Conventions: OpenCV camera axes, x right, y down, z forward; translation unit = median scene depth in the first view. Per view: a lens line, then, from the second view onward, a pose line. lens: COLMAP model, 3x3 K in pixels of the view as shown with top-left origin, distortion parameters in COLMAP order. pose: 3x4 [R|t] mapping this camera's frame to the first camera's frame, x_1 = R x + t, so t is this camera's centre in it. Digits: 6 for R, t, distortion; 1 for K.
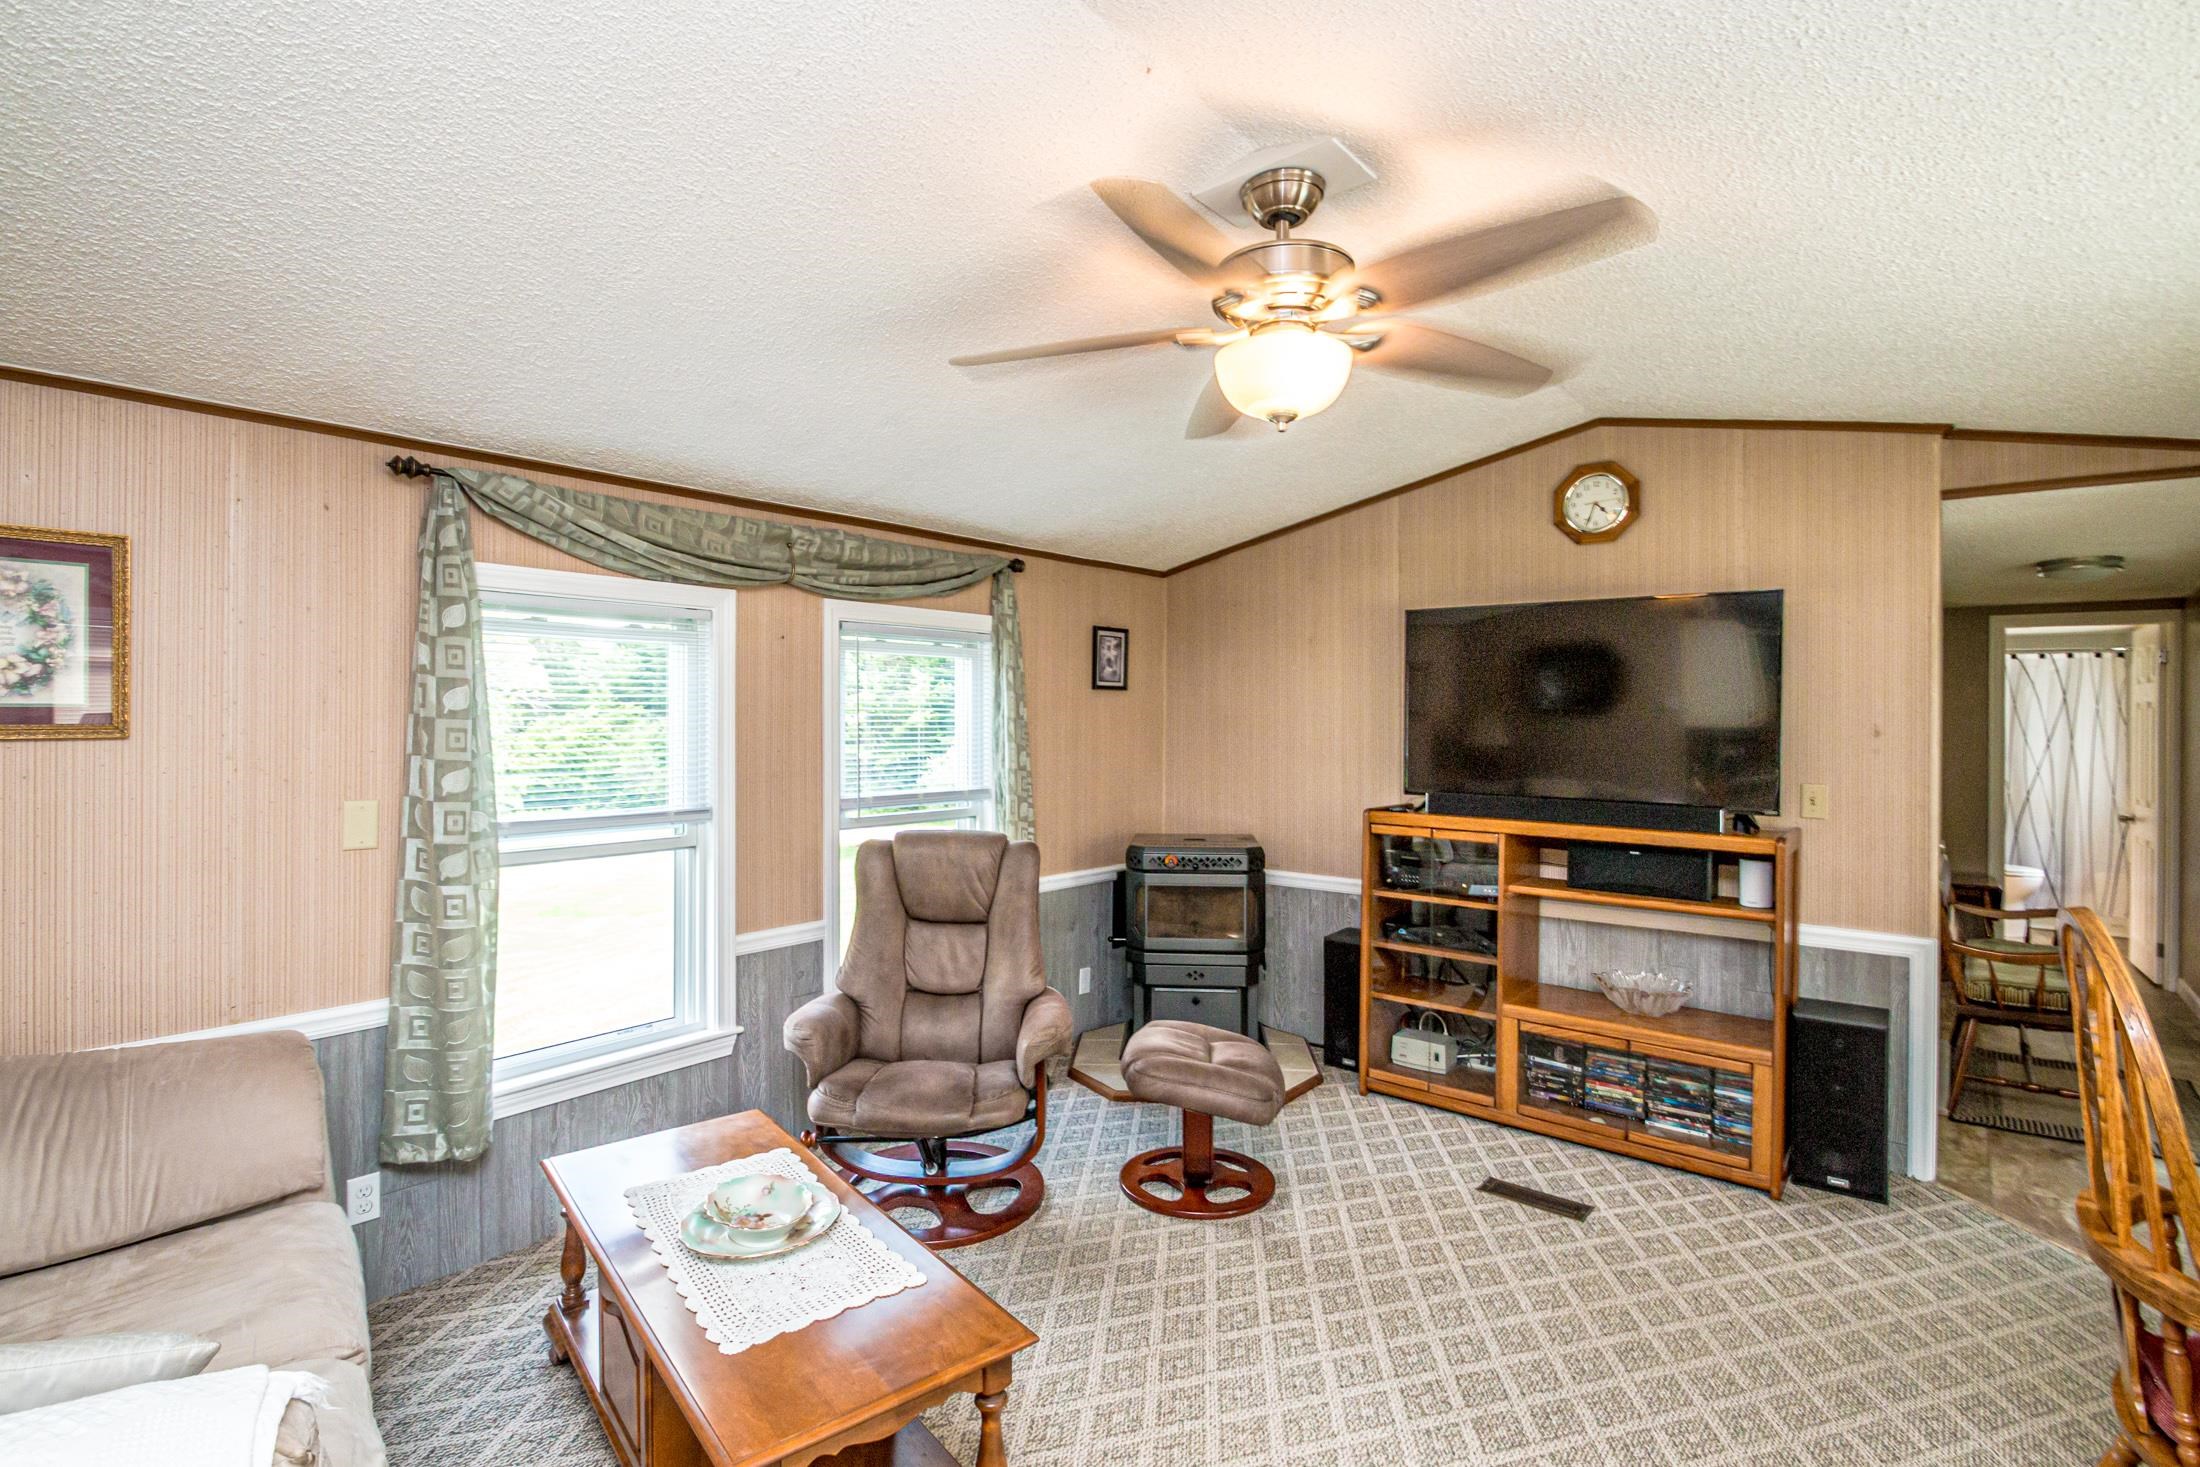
lens RADIAL K [[1052.6, 0, 1102.7], [0, 1052.6, 723.6], [0, 0, 1]] dist [0.004654, -0.009909]
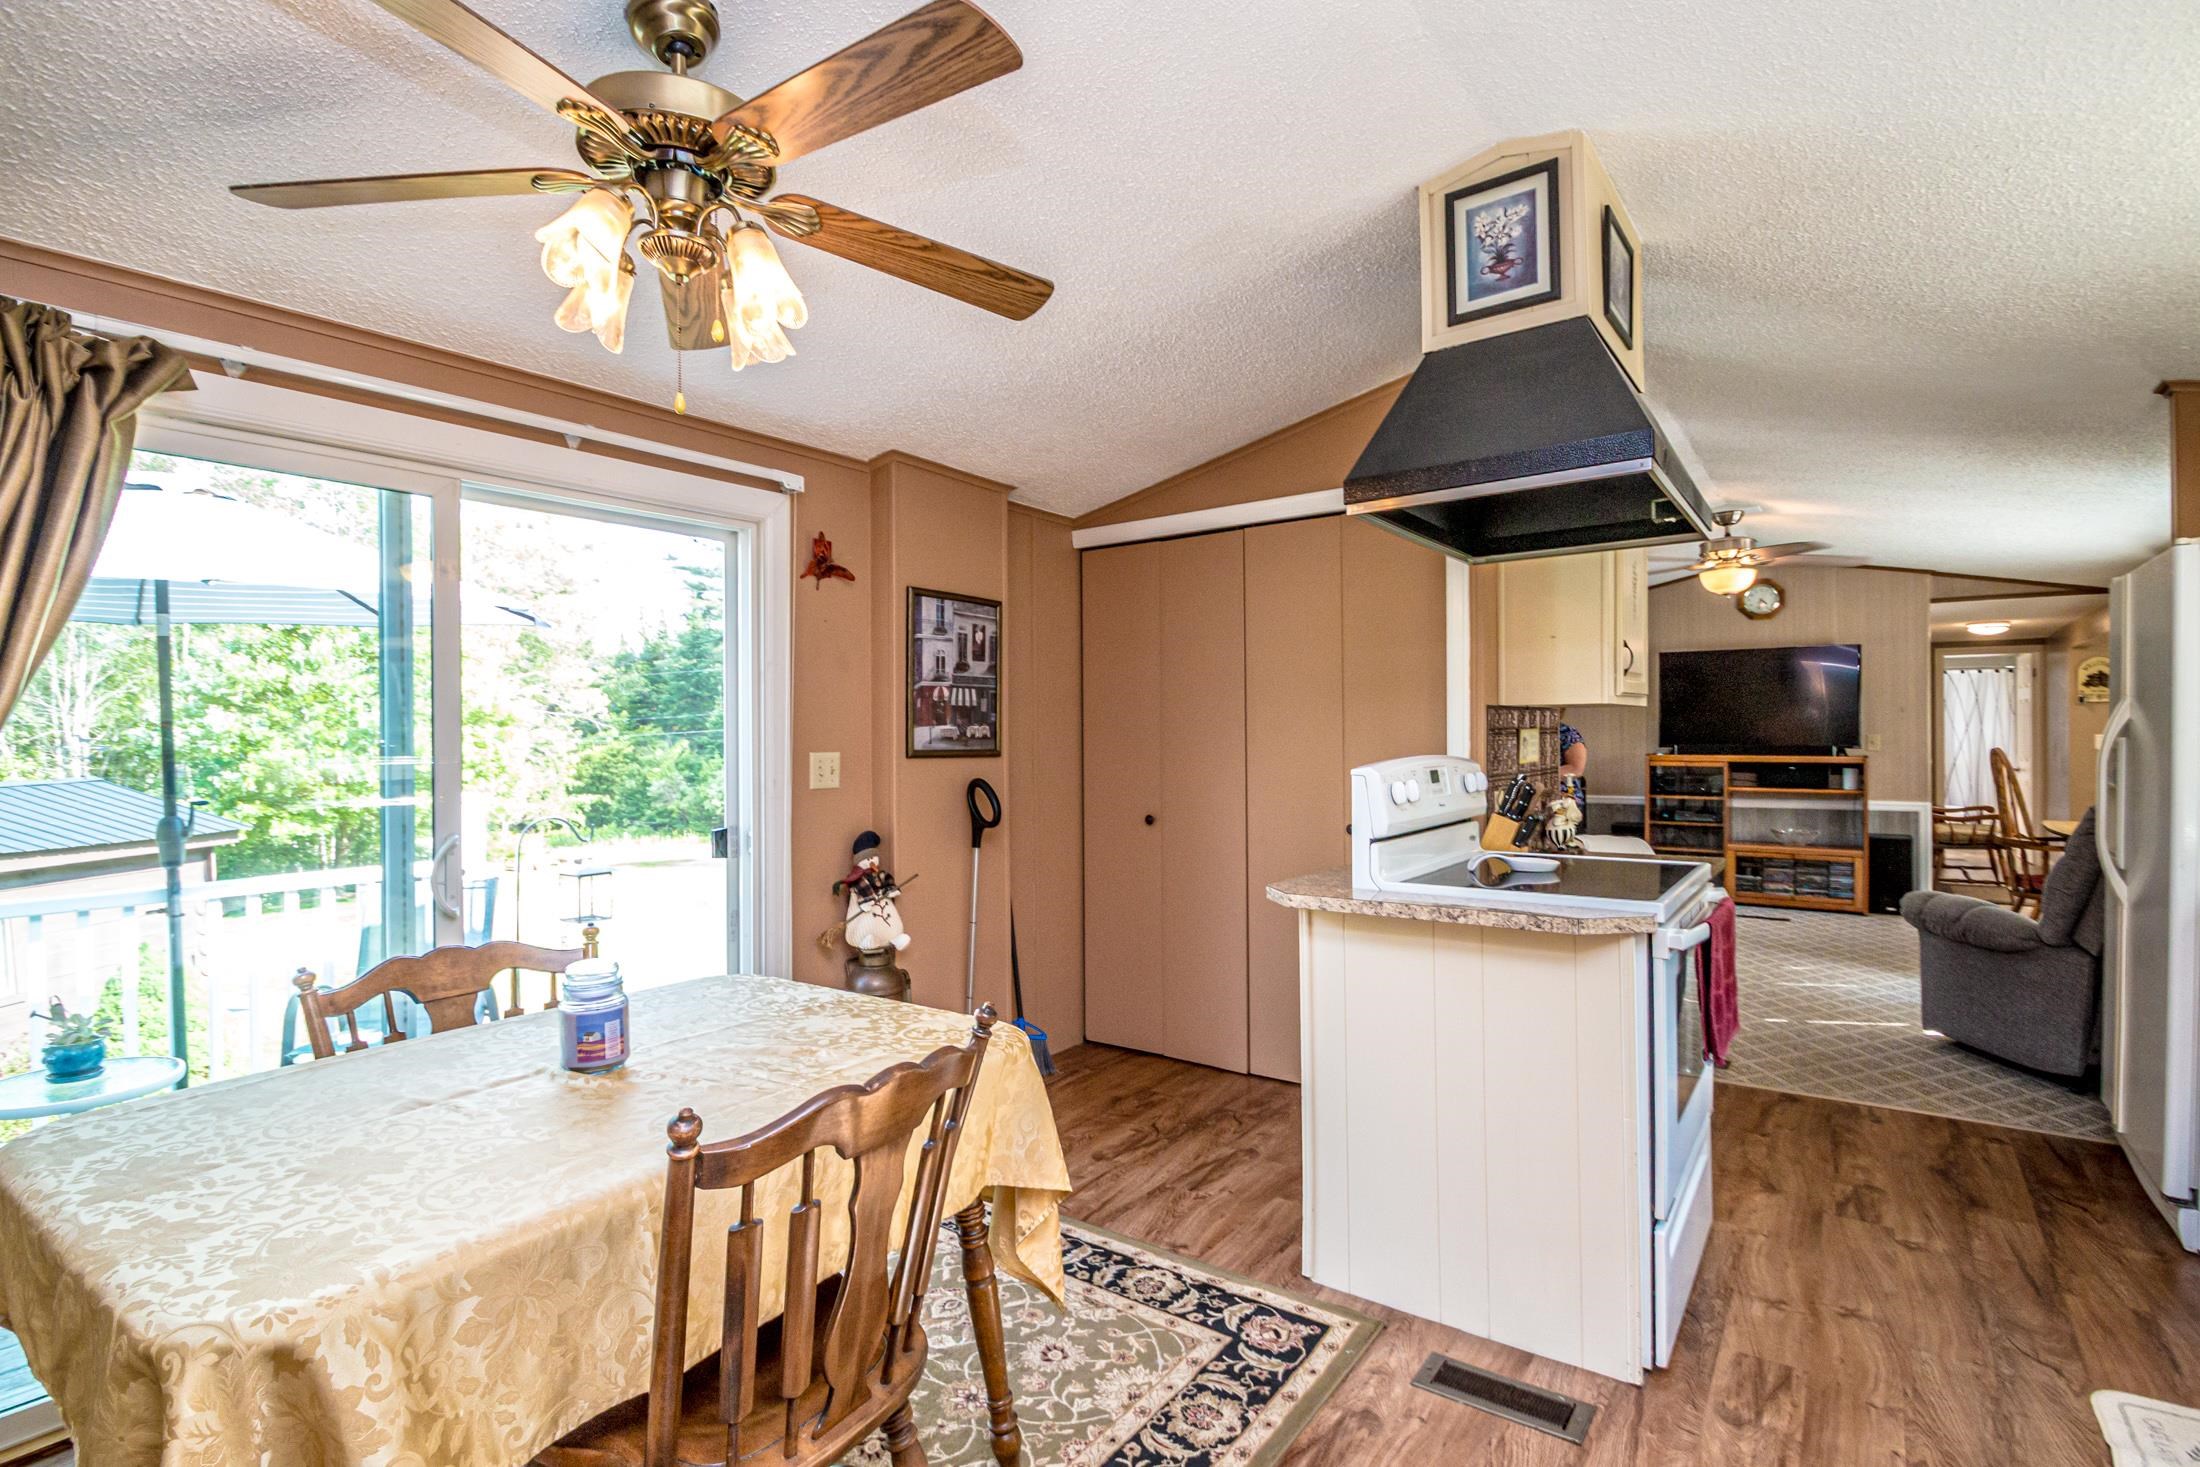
lens RADIAL K [[1052.6, 0, 1107.8], [0, 1052.6, 740.9], [0, 0, 1]] dist [0.004654, -0.009909]
pose [[0.998227, -0.011895, 0.058314, -0.753645], [0.012050, 0.999925, -0.002311, 0.043270], [-0.058282, 0.003009, 0.998296, -0.785224]]
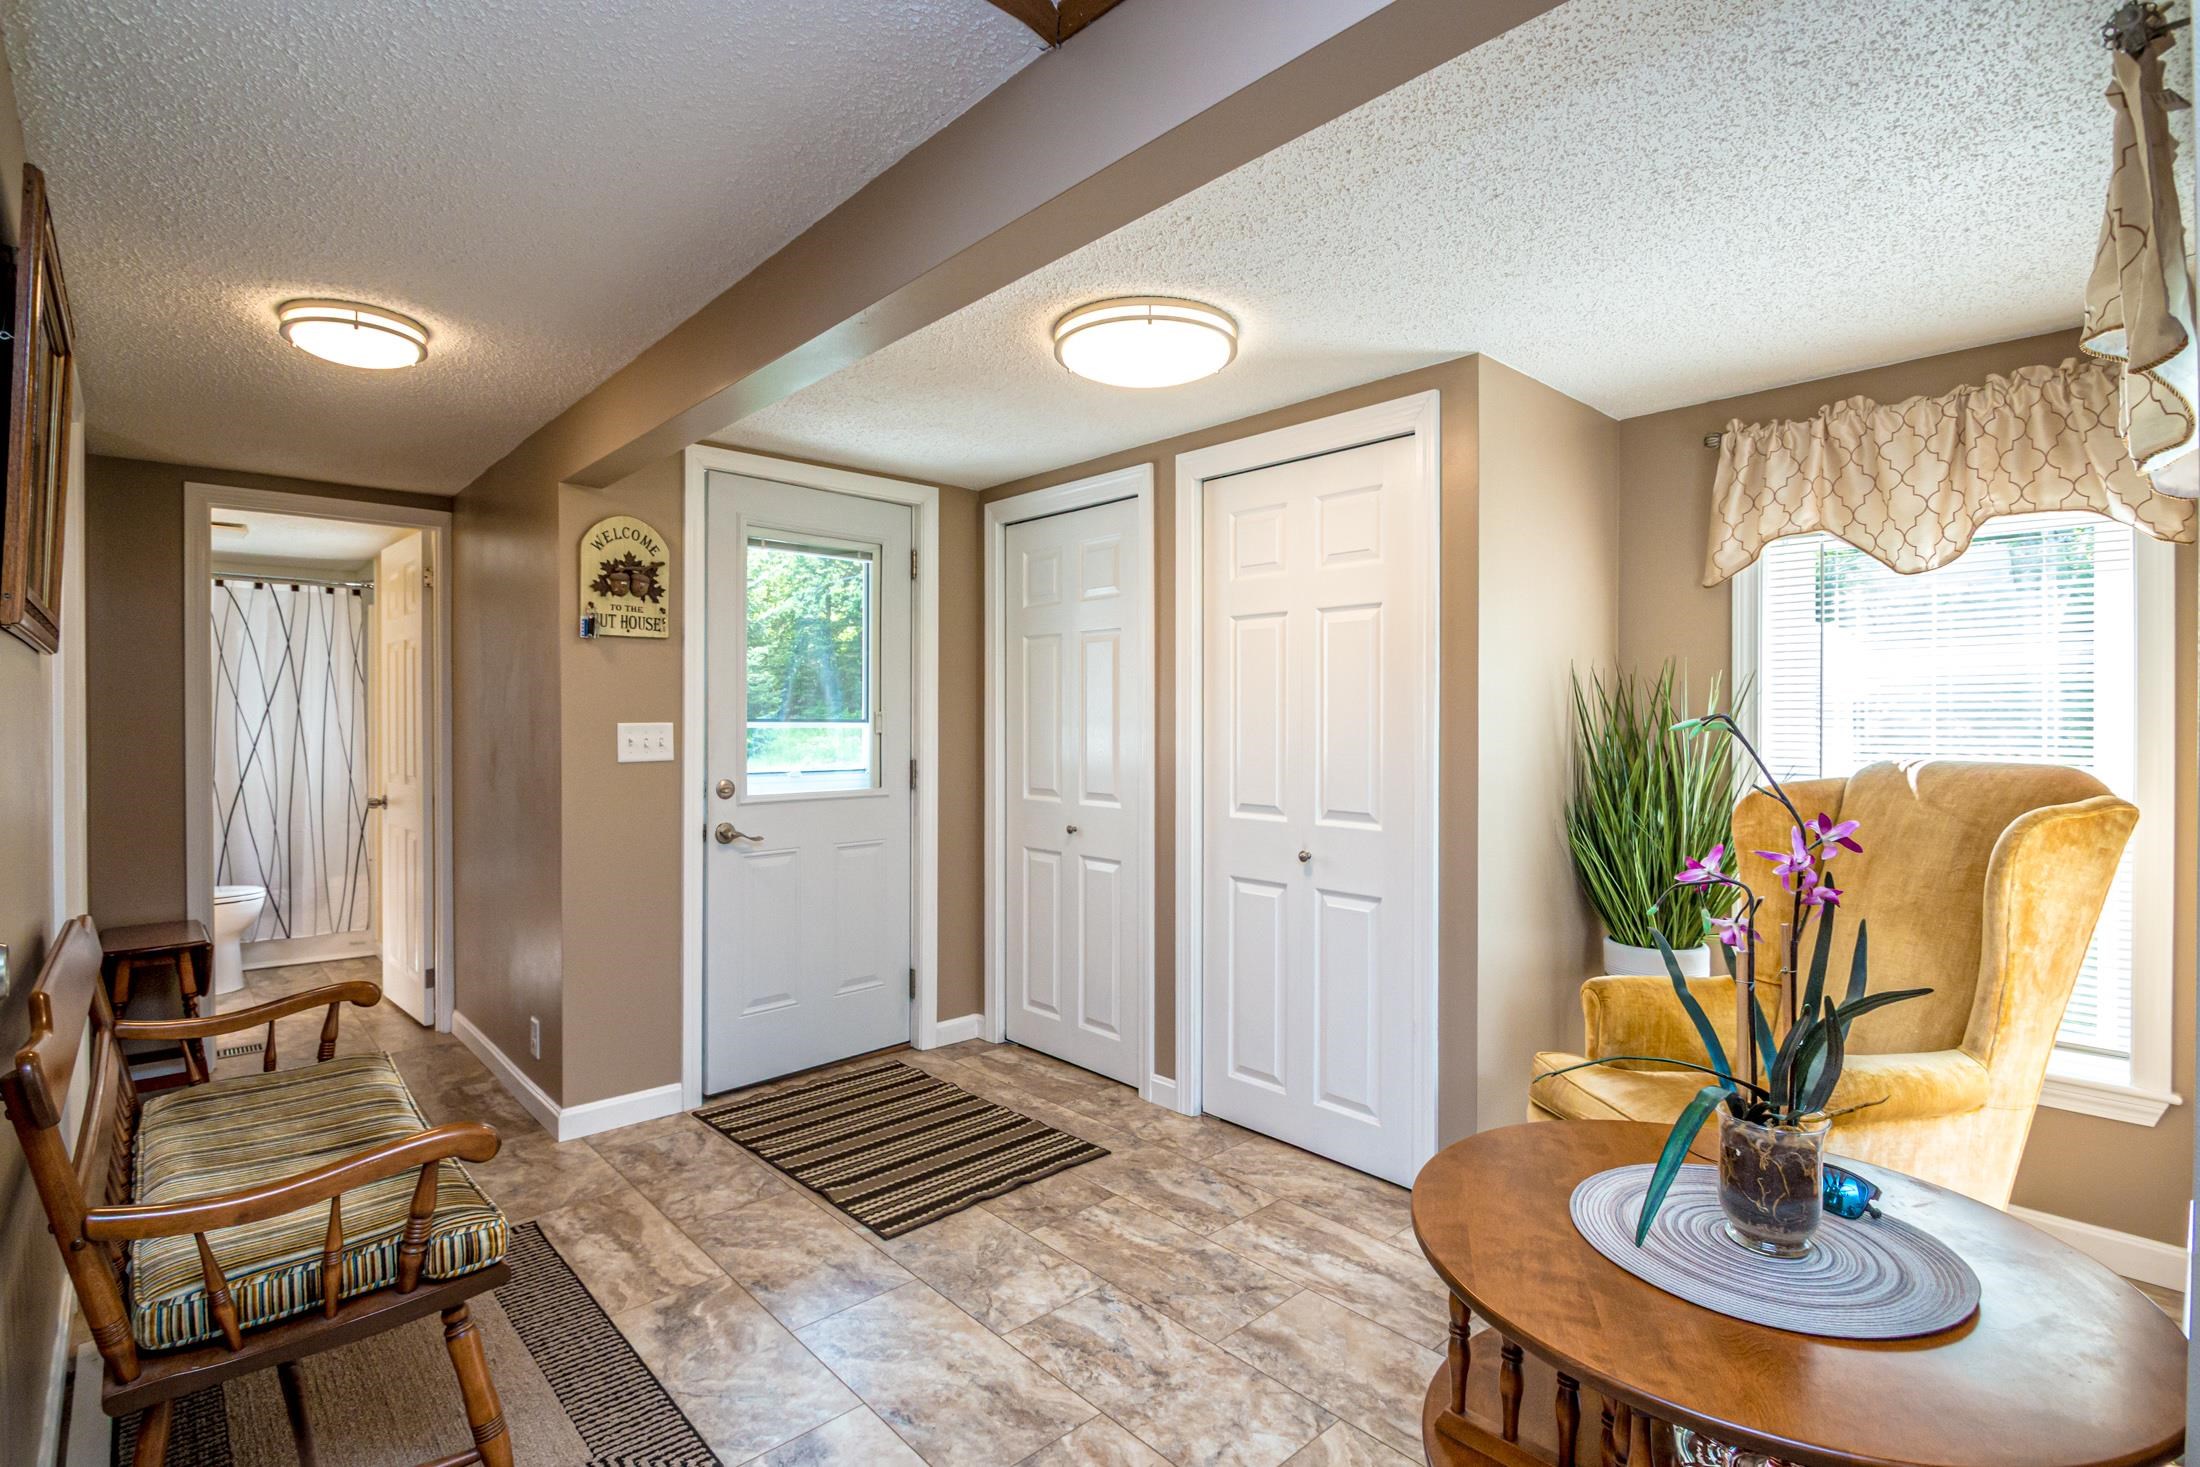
lens RADIAL K [[1018.7, 0, 1094.4], [0, 1018.7, 725.7], [0, 0, 1]] dist [-0.015833, -0.000473]
pose [[0.133271, -0.005914, 0.991062, 0.455218], [0.005838, 0.999970, 0.005182, 0.048500], [-0.991062, 0.005096, 0.133302, 0.540679]]
